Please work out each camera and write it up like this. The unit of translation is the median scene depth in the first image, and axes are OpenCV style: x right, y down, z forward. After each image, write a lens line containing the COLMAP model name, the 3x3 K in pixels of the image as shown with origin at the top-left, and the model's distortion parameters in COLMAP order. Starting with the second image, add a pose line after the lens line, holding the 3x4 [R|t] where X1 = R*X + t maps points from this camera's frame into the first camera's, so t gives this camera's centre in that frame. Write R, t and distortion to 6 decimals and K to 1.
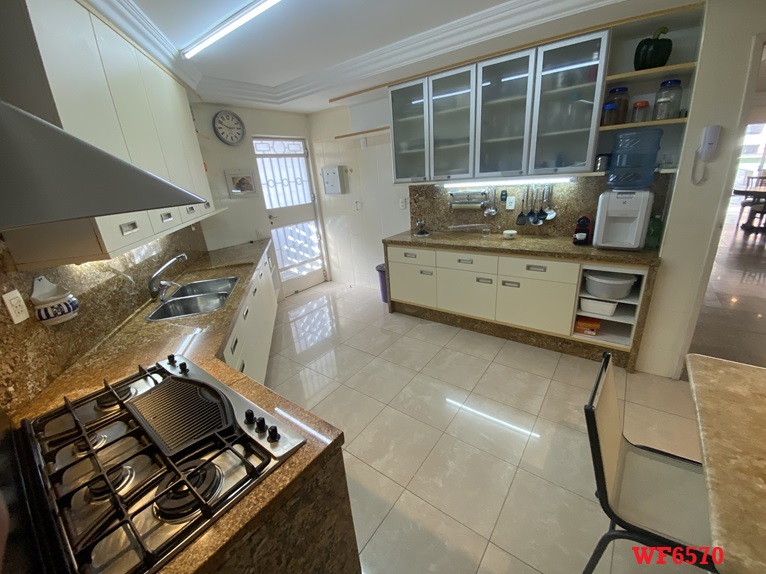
lens RADIAL K [[315.1, 0, 388.7], [0, 315.1, 286.5], [0, 0, 1]] dist [0.001615, -0.002066]
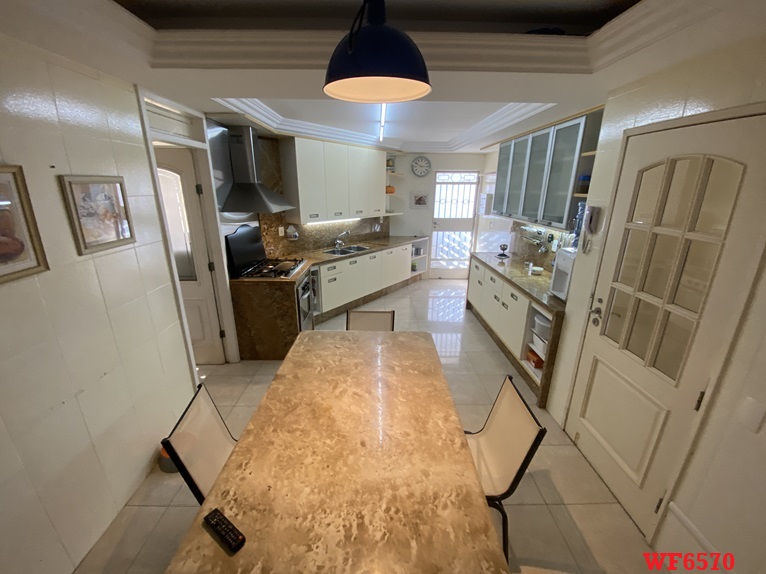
lens RADIAL K [[315.1, 0, 375.8], [0, 315.1, 283.9], [0, 0, 1]] dist [0.001615, -0.002066]
pose [[0.590928, 0.310413, -0.744613, 0.624954], [-0.324329, 0.936543, 0.133035, -0.055326], [0.738657, 0.162886, 0.654105, -0.128723]]
